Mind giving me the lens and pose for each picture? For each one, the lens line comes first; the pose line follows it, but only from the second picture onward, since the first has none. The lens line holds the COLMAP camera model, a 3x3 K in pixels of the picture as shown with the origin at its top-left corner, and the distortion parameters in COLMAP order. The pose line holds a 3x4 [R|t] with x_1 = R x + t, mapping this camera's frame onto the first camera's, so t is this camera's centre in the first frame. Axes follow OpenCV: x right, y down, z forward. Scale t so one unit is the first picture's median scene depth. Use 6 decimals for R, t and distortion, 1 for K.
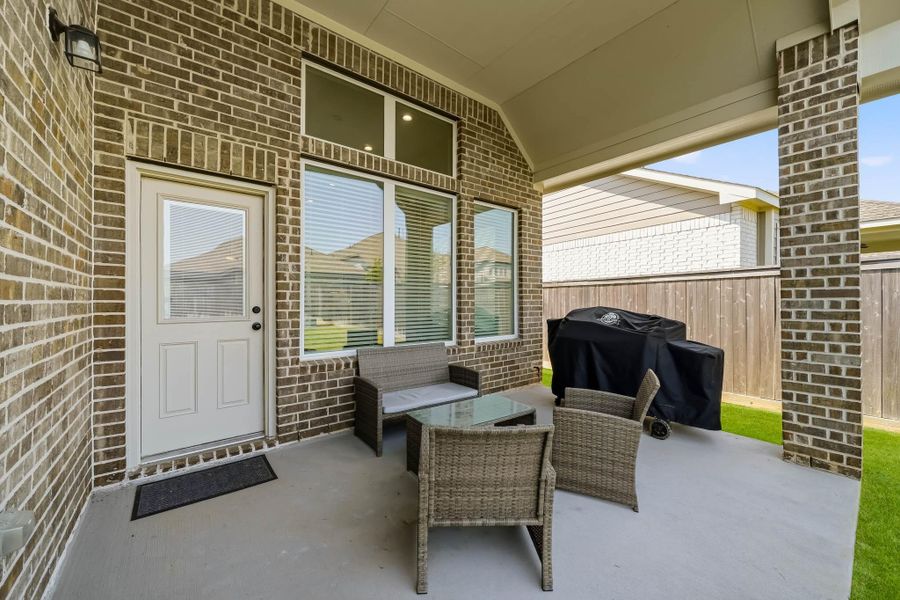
lens RADIAL K [[330.7, 0, 442.7], [0, 330.7, 299.5], [0, 0, 1]] dist [-0.000858, -0.000121]
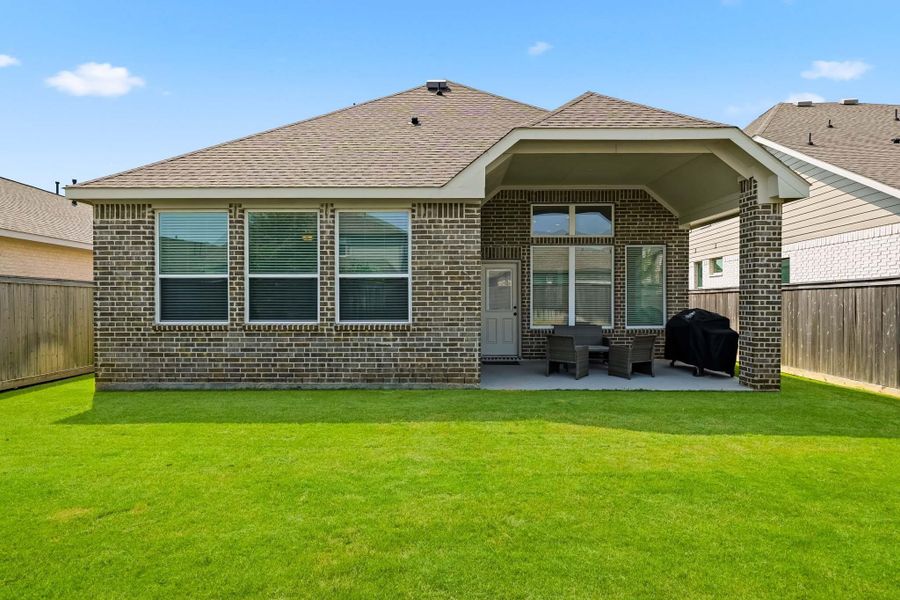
lens RADIAL K [[414.2, 0, 450.4], [0, 414.2, 301.9], [0, 0, 1]] dist [0.002370, -0.000030]
pose [[0.764594, 0.003225, -0.644504, 1.200994], [0.003631, 0.999950, 0.009311, -0.046776], [0.644502, -0.009459, 0.764545, -1.904338]]
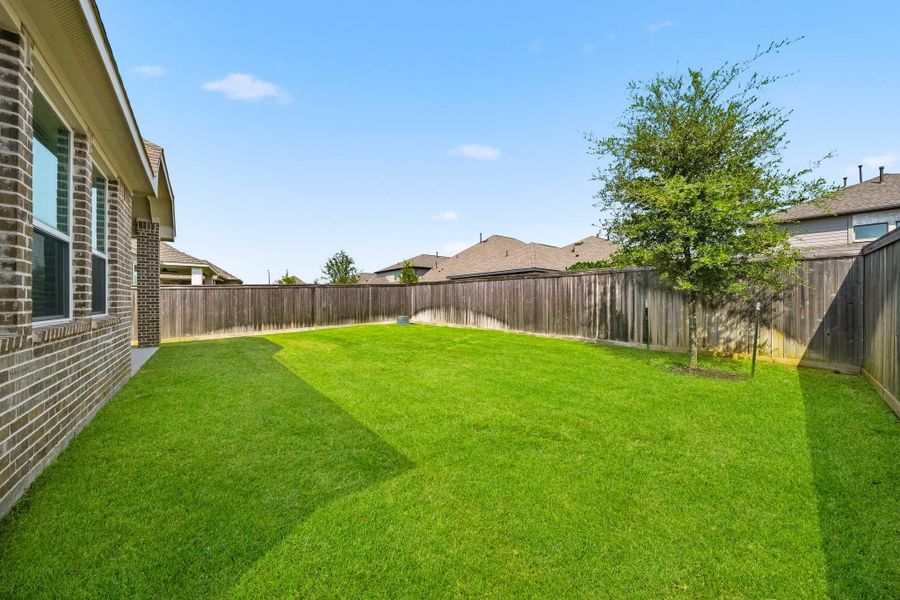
lens RADIAL K [[310.6, 0, 447.0], [0, 310.6, 299.8], [0, 0, 1]] dist [0.000400, -0.000037]
pose [[0.011918, 0.007230, 0.999903, -1.789419], [0.002173, 0.999971, -0.007256, 0.041059], [-0.999927, 0.002259, 0.011902, -1.863138]]
